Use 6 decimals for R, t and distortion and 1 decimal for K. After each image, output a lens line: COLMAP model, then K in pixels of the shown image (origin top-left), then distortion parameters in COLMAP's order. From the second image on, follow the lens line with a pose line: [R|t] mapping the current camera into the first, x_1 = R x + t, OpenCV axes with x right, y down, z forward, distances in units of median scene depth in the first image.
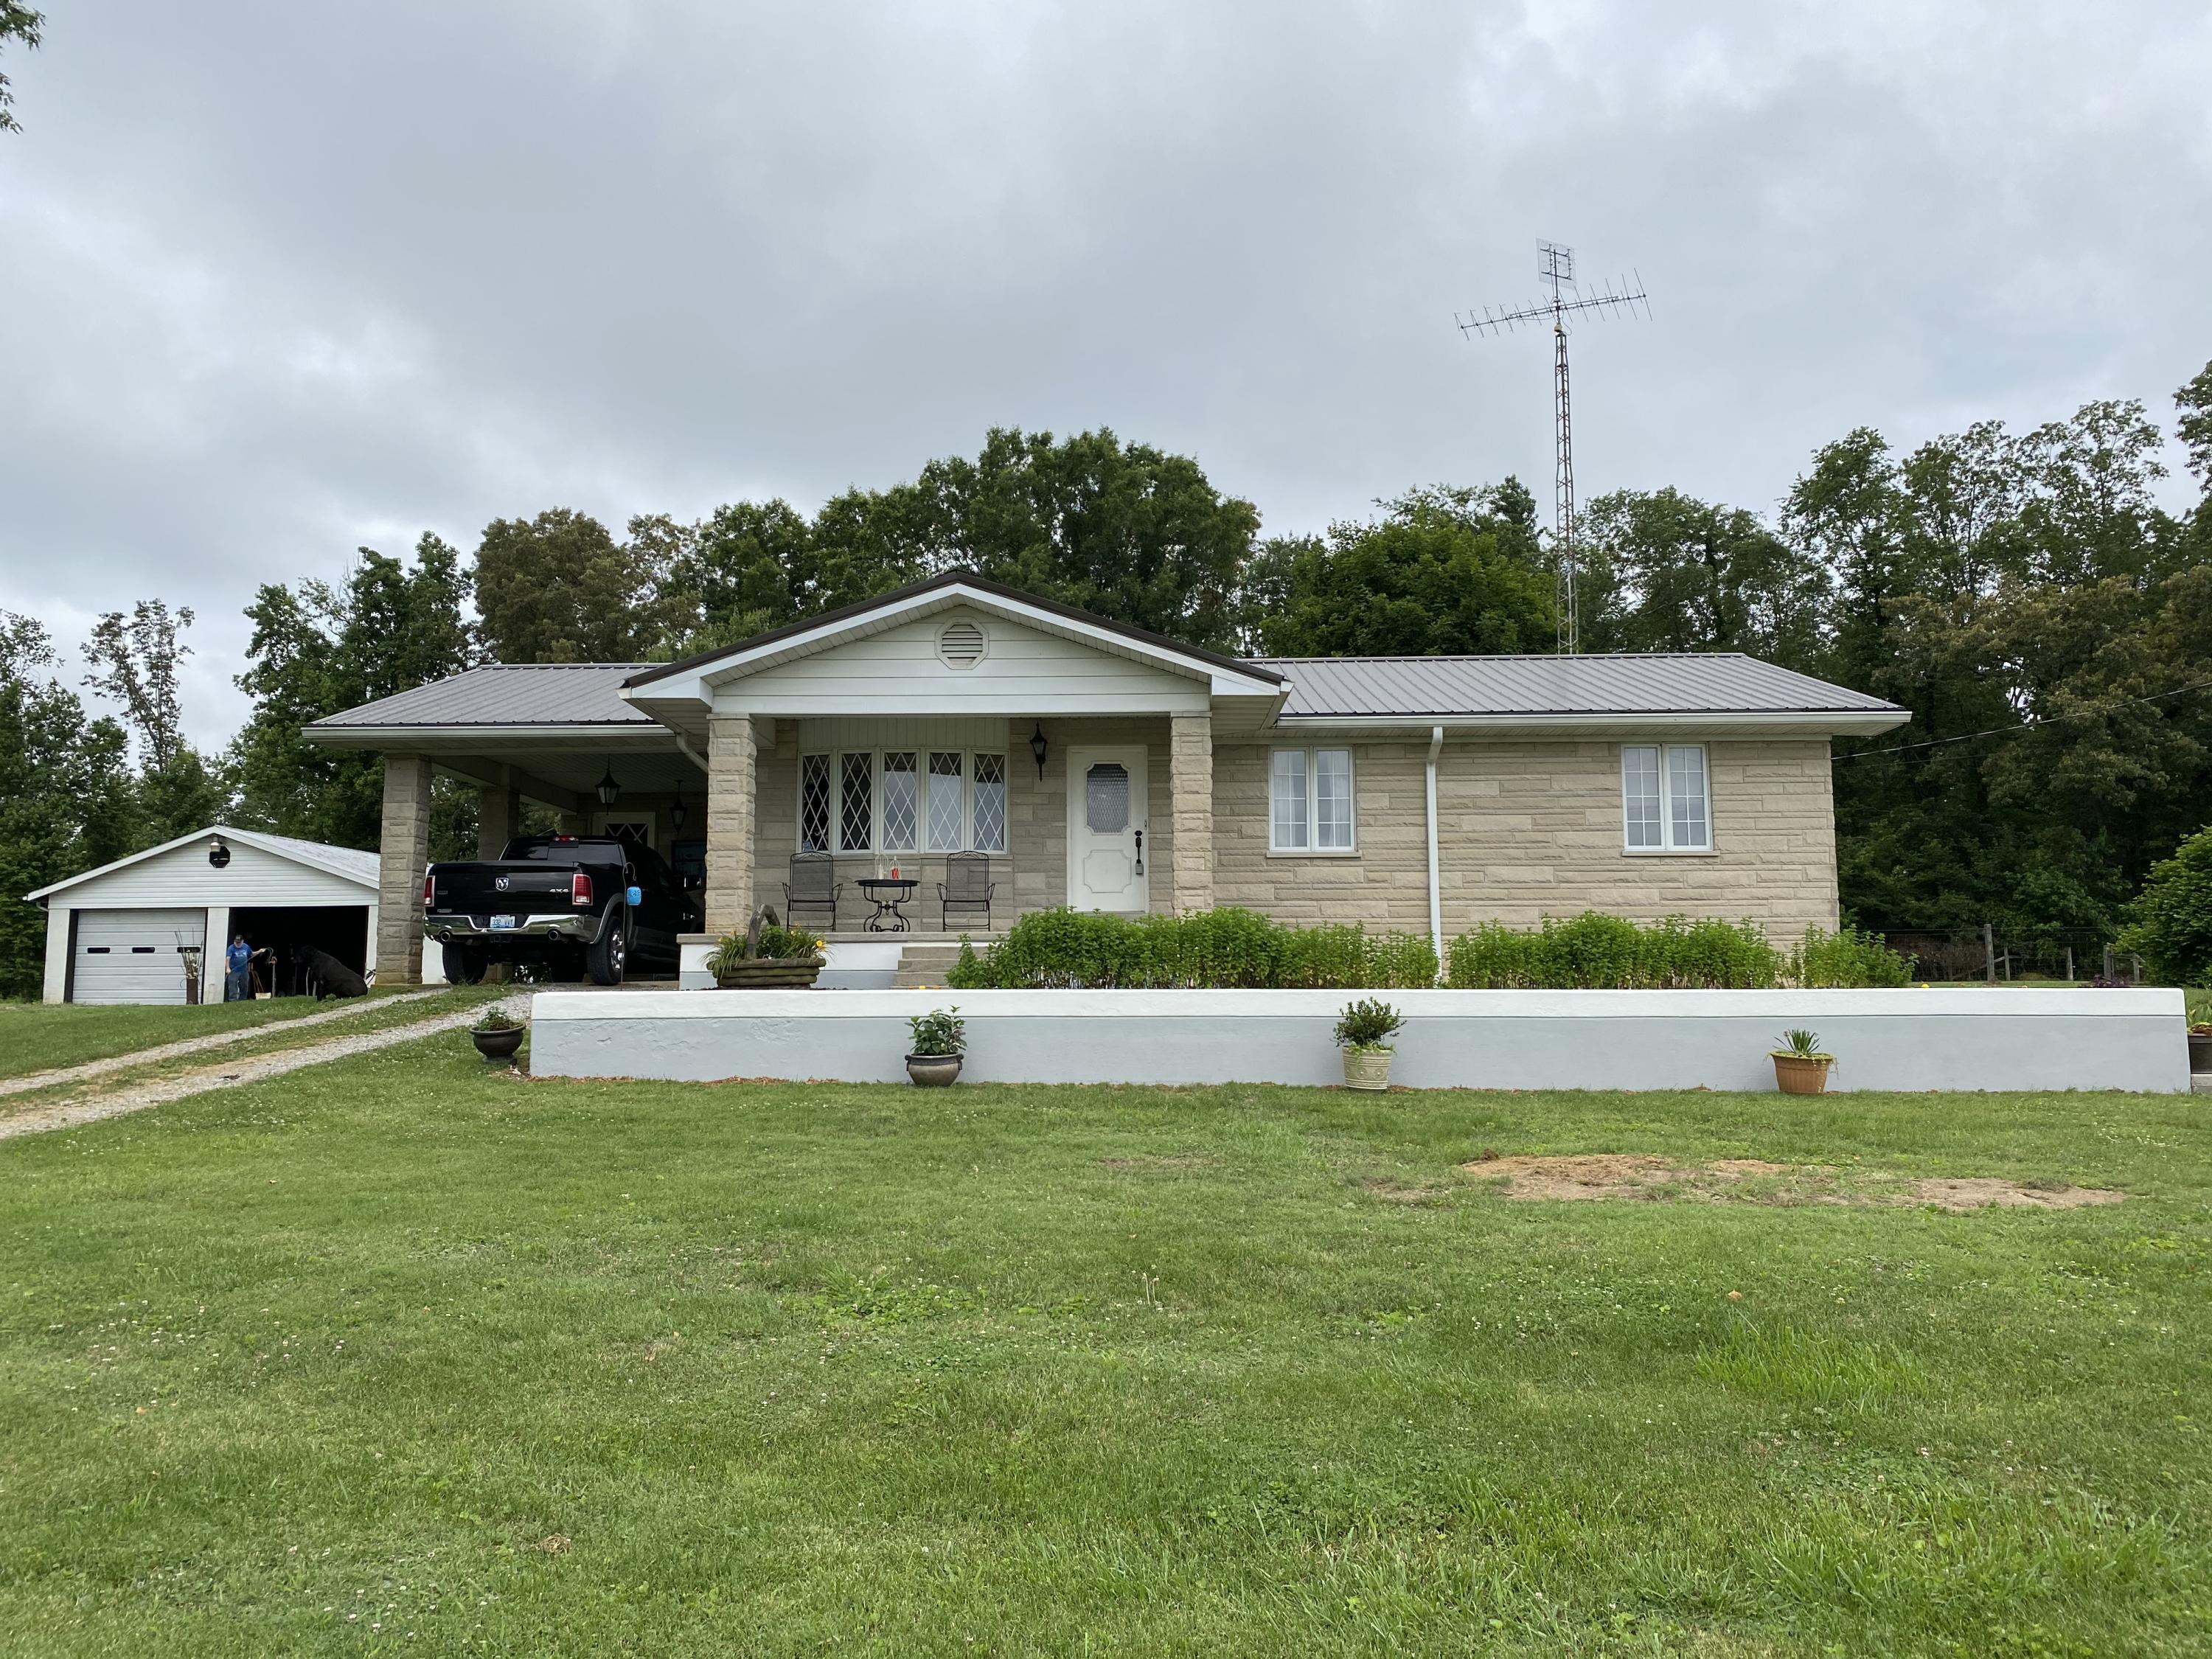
lens RADIAL K [[1679.8, 0, 1104.1], [0, 1679.8, 818.8], [0, 0, 1]] dist [0.067241, -0.110766]
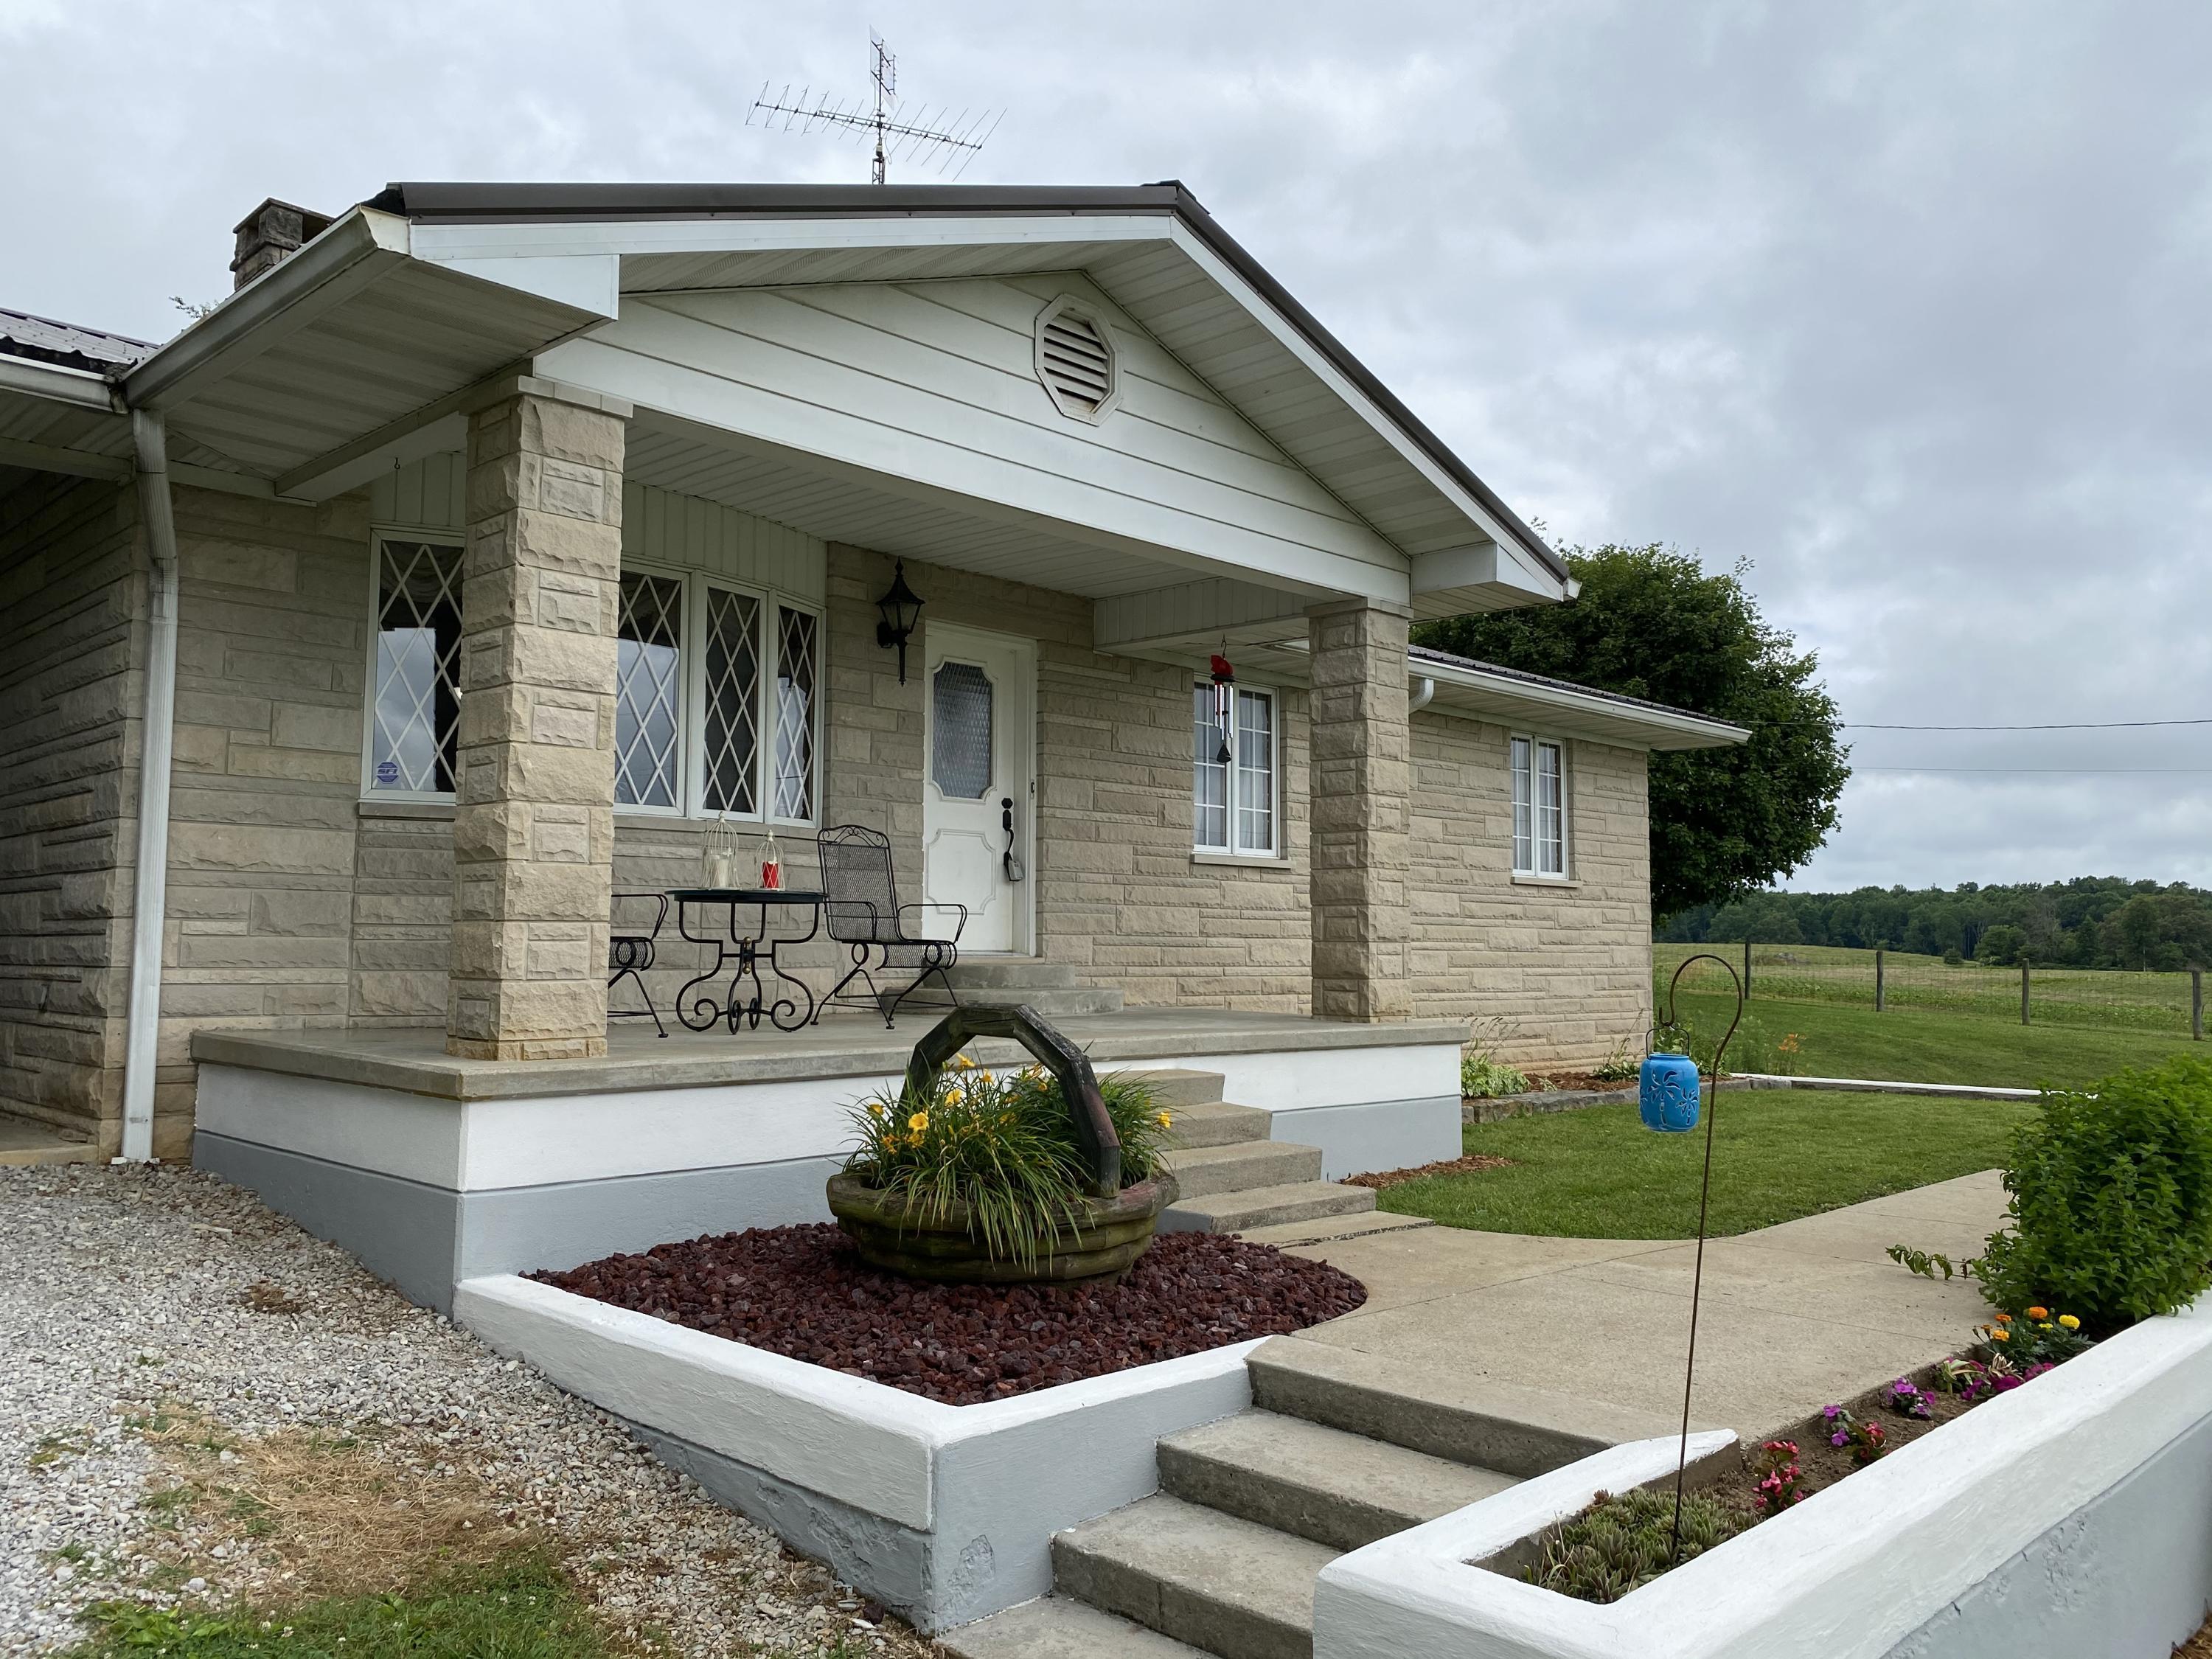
lens RADIAL K [[1679.0, 0, 1102.8], [0, 1679.0, 820.5], [0, 0, 1]] dist [0.119666, -0.317680]
pose [[0.685885, 0.064494, 0.724846, -0.350487], [-0.094644, 0.995511, 0.000981, 0.010878], [-0.721529, -0.069275, 0.688910, 0.621433]]
